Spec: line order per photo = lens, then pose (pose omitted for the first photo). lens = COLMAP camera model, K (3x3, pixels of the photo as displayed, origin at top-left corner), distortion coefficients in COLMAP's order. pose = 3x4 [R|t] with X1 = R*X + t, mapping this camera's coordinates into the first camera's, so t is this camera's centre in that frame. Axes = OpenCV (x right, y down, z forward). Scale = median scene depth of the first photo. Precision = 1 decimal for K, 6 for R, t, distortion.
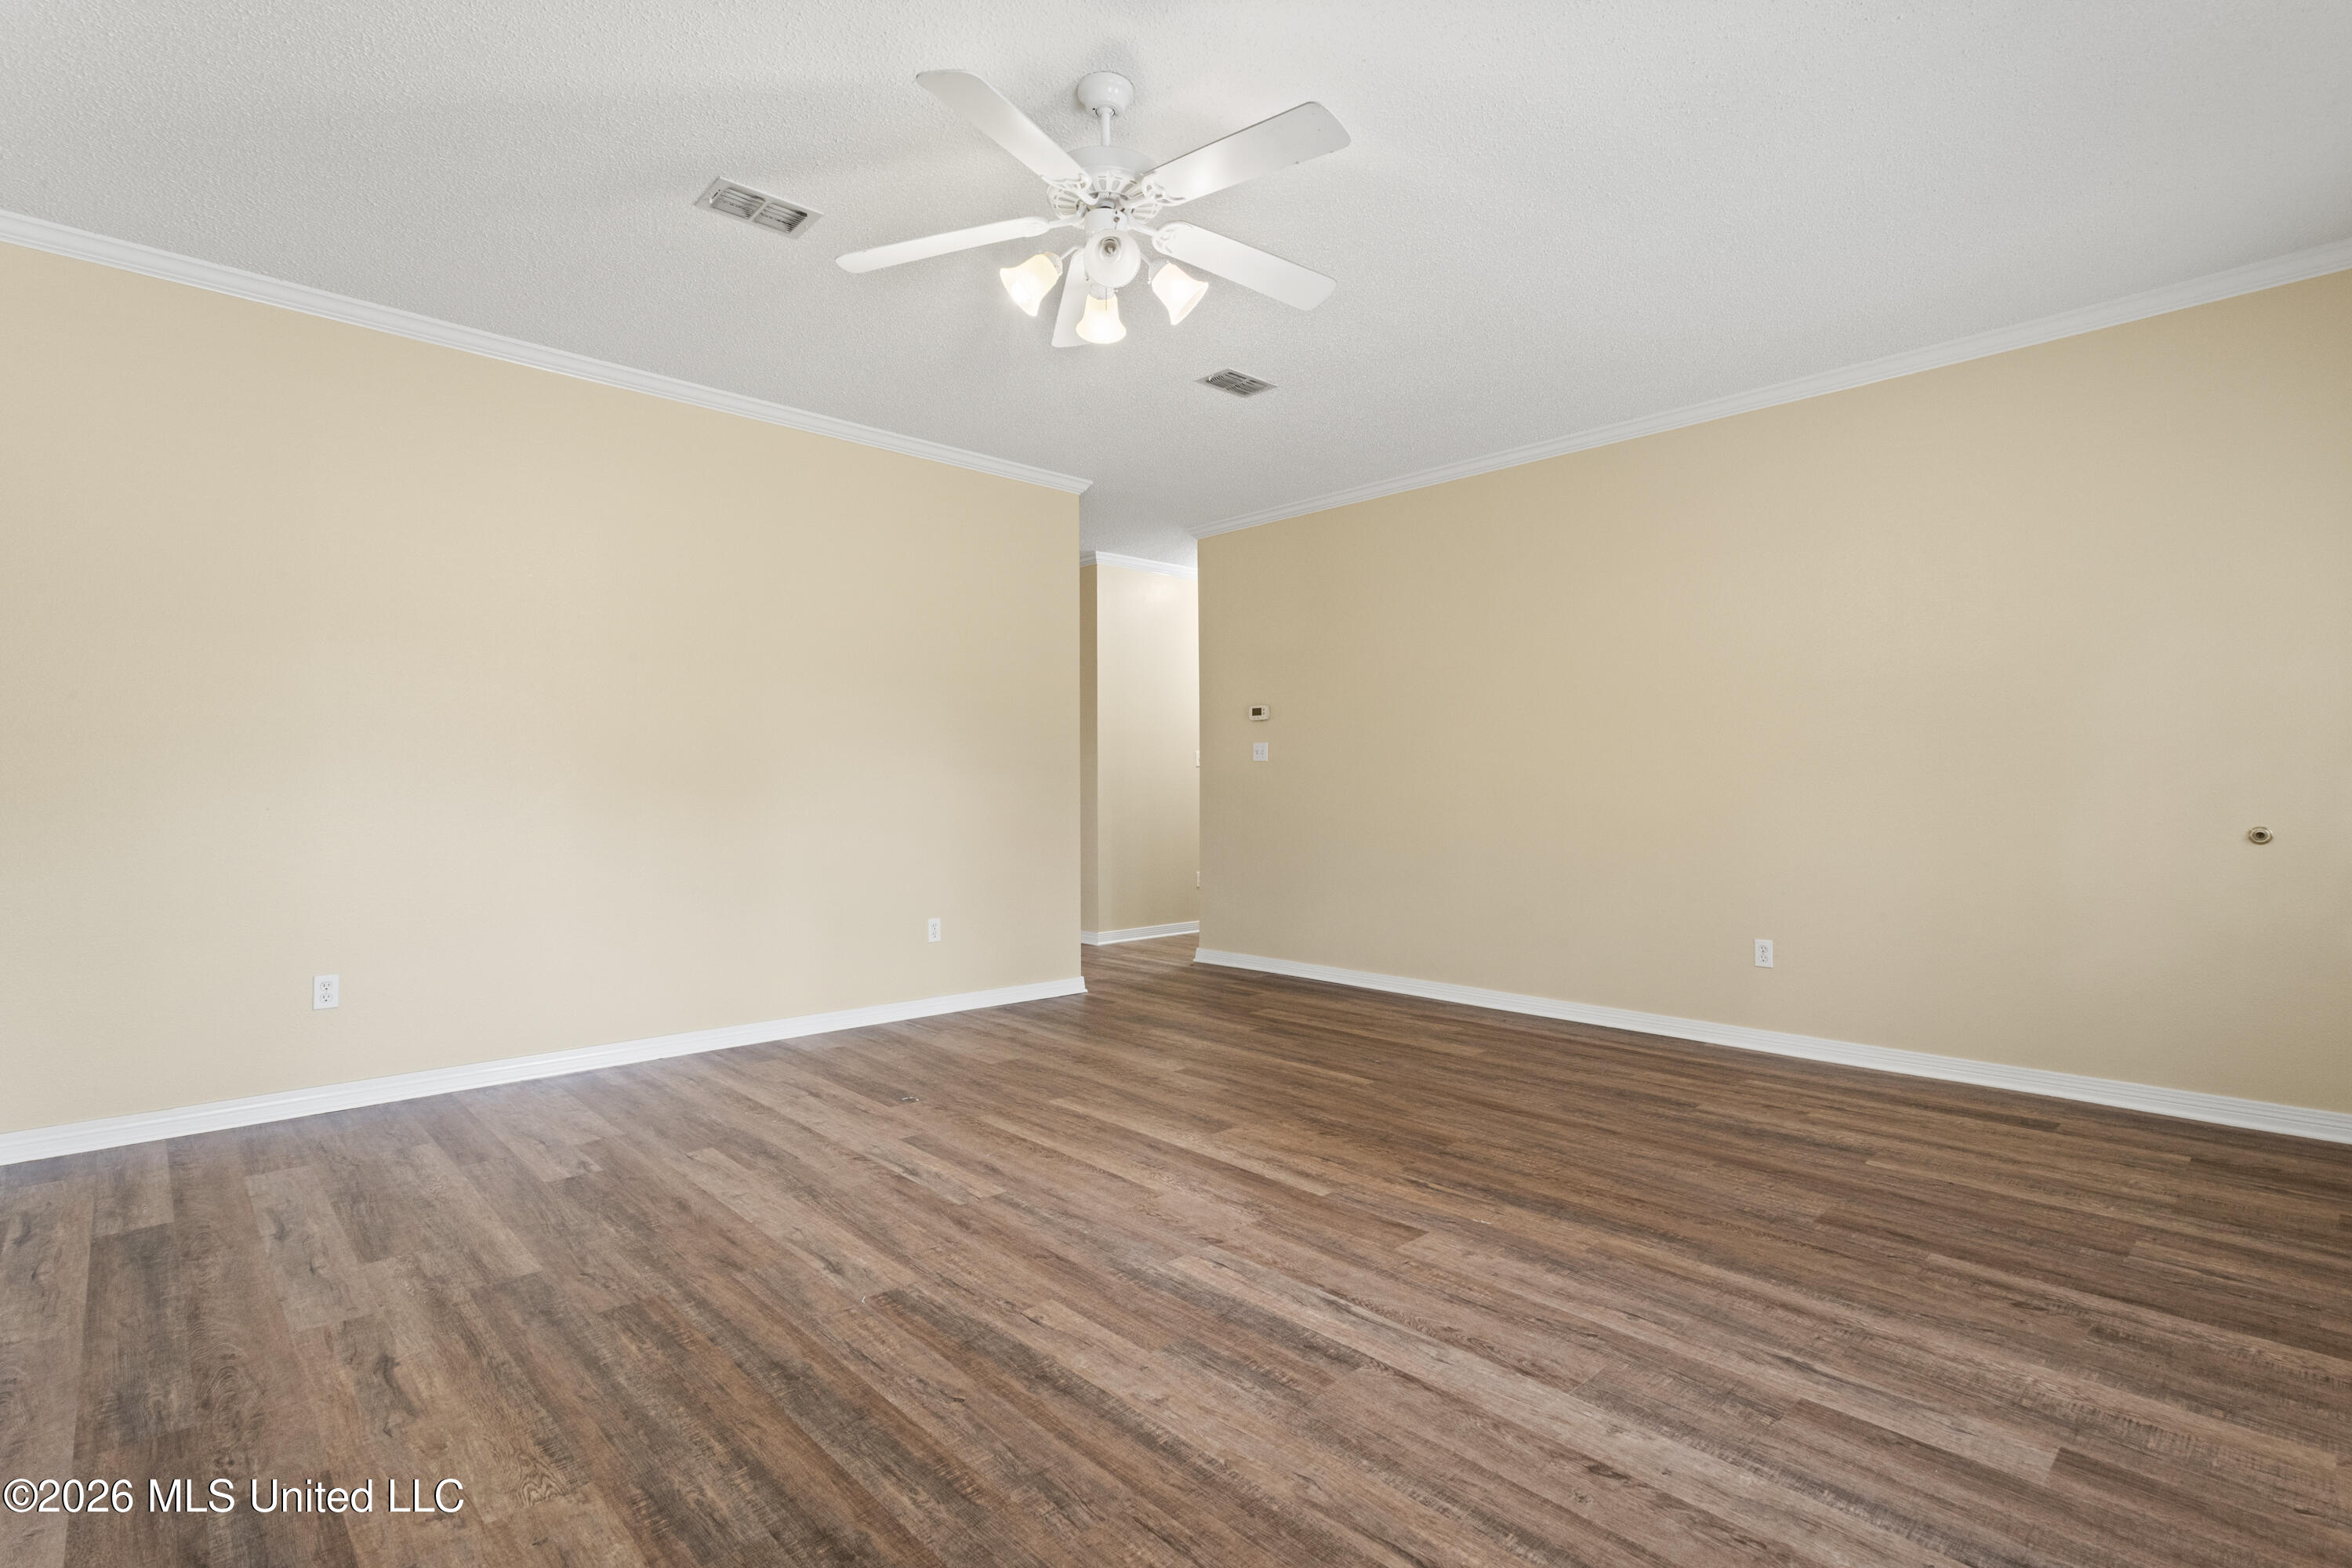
lens RADIAL K [[1117.5, 0, 1169.9], [0, 1117.5, 775.3], [0, 0, 1]] dist [-0.001398, 0.003106]
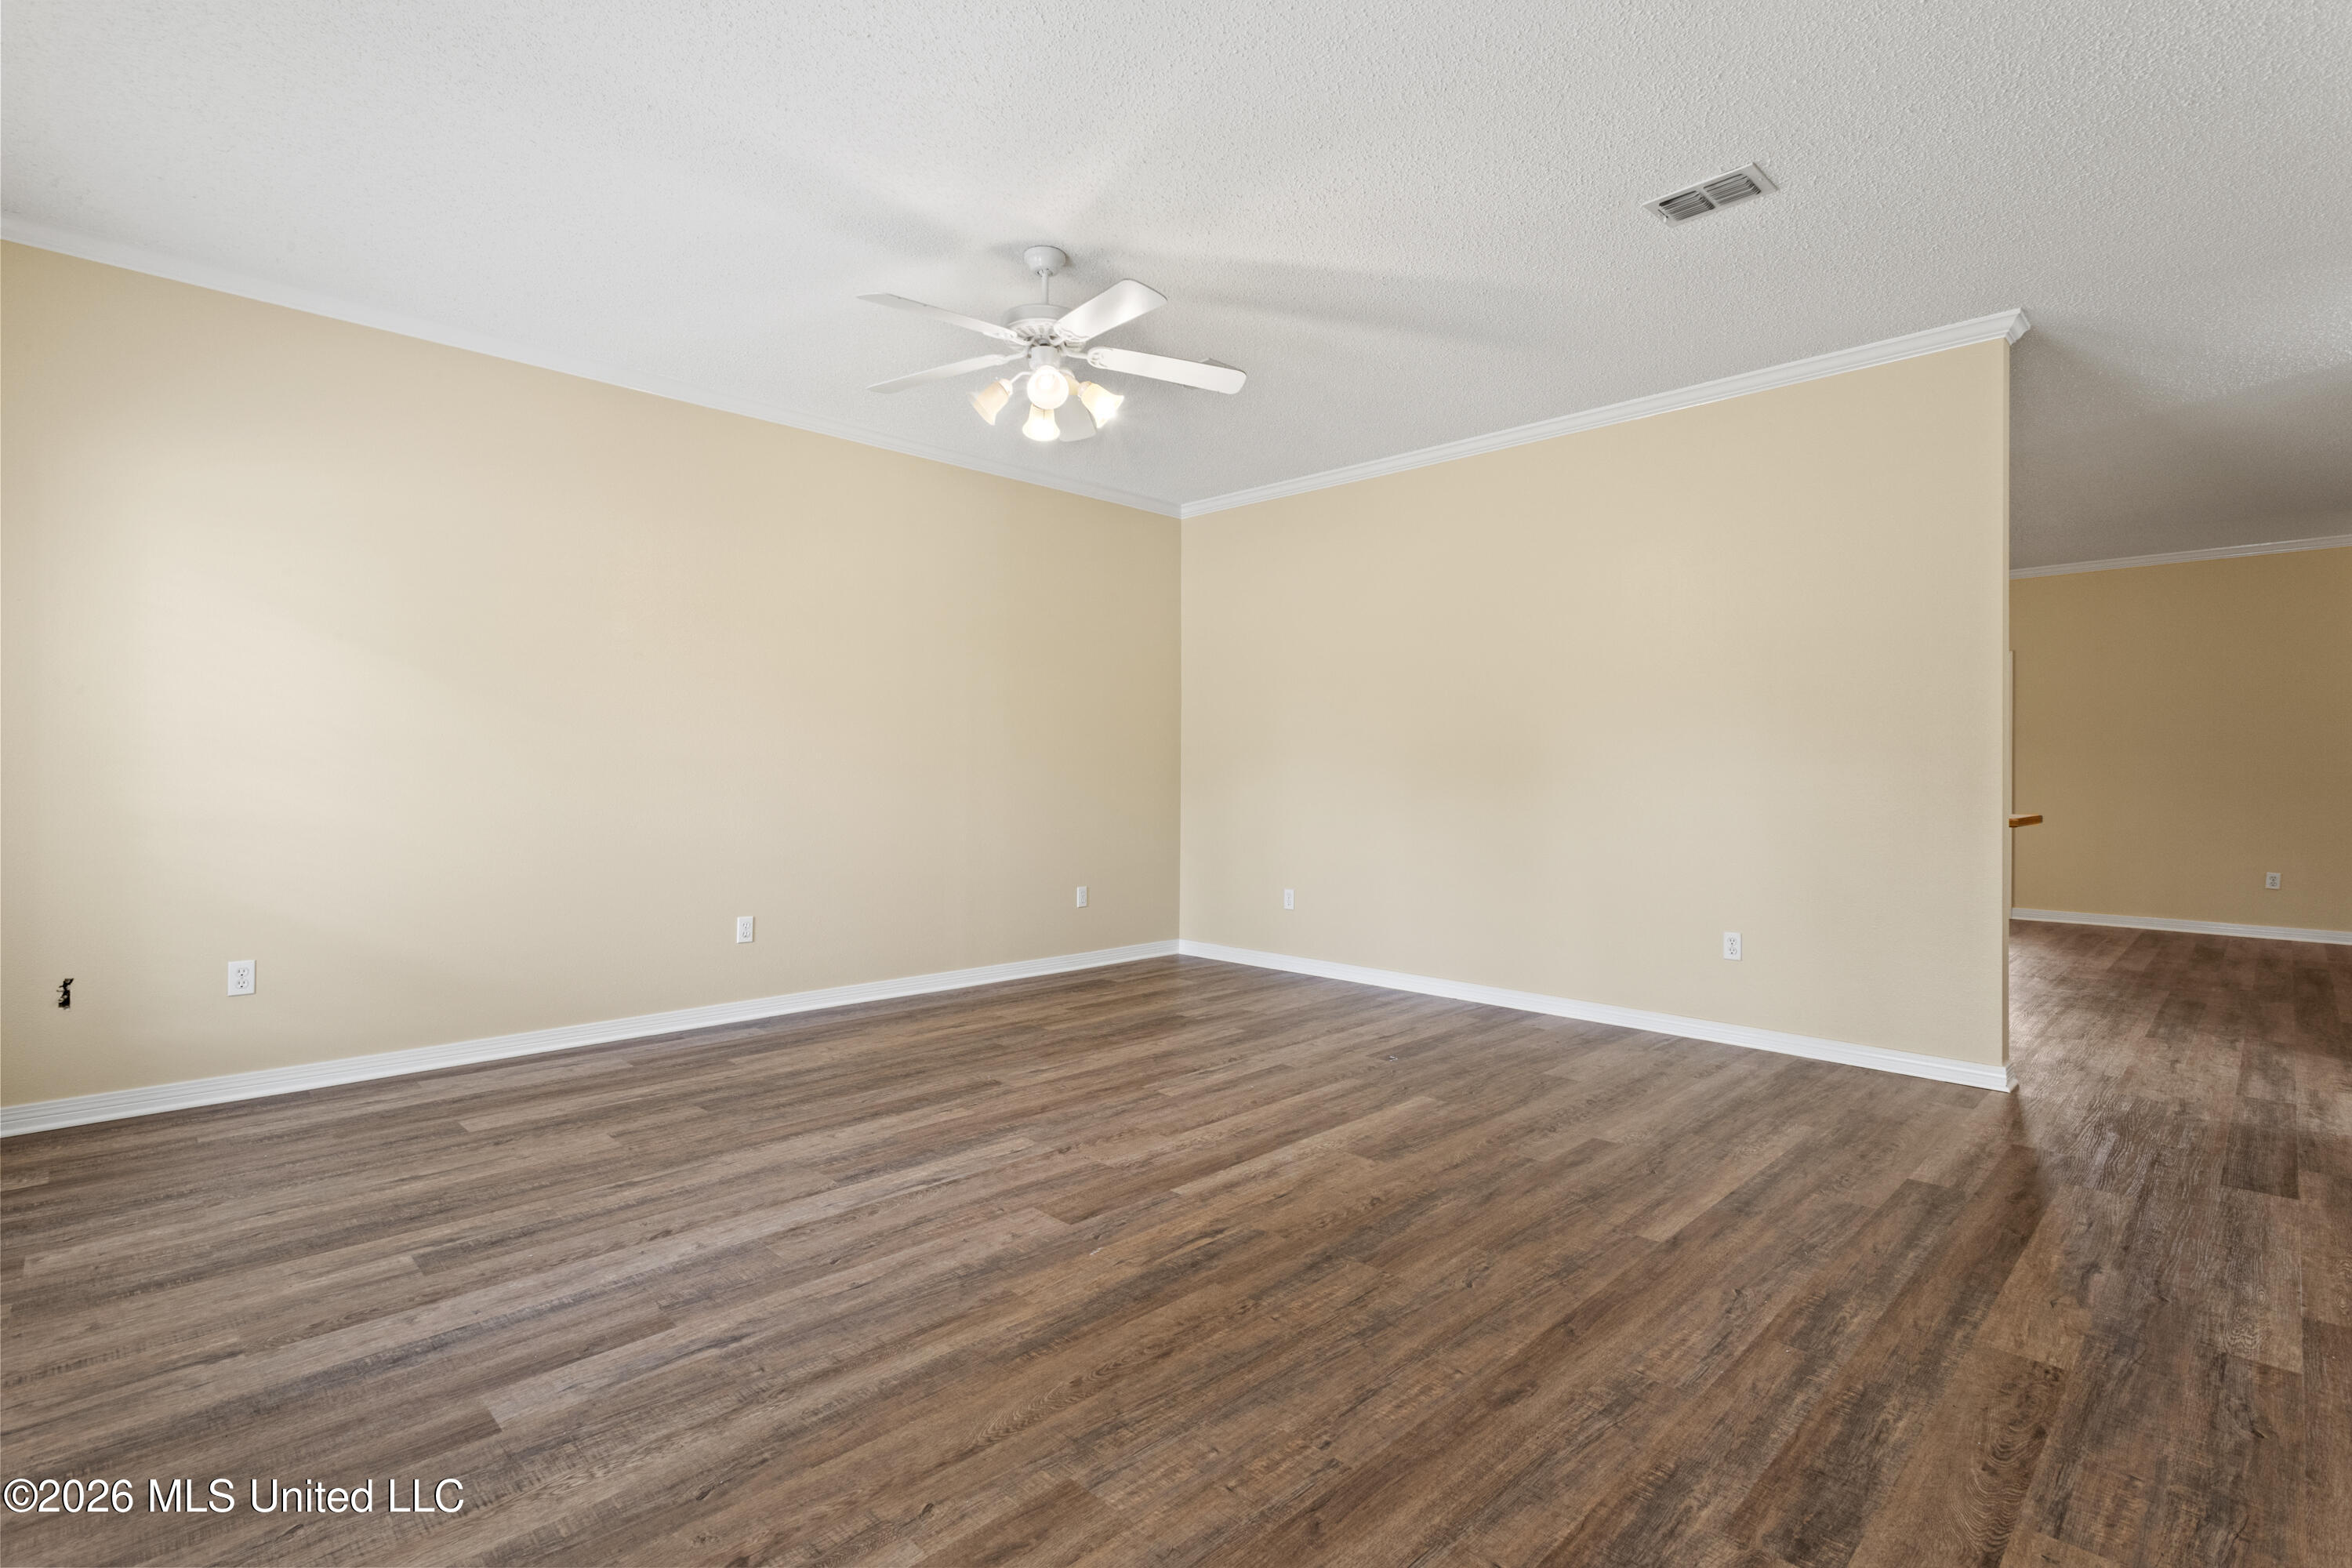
lens RADIAL K [[1117.5, 0, 1176.6], [0, 1117.5, 776.9], [0, 0, 1]] dist [-0.001398, 0.003106]
pose [[0.022459, 0.002162, -0.999745, 1.293618], [0.005625, 0.999982, 0.002289, 0.009101], [0.999732, -0.005675, 0.022447, 1.132221]]
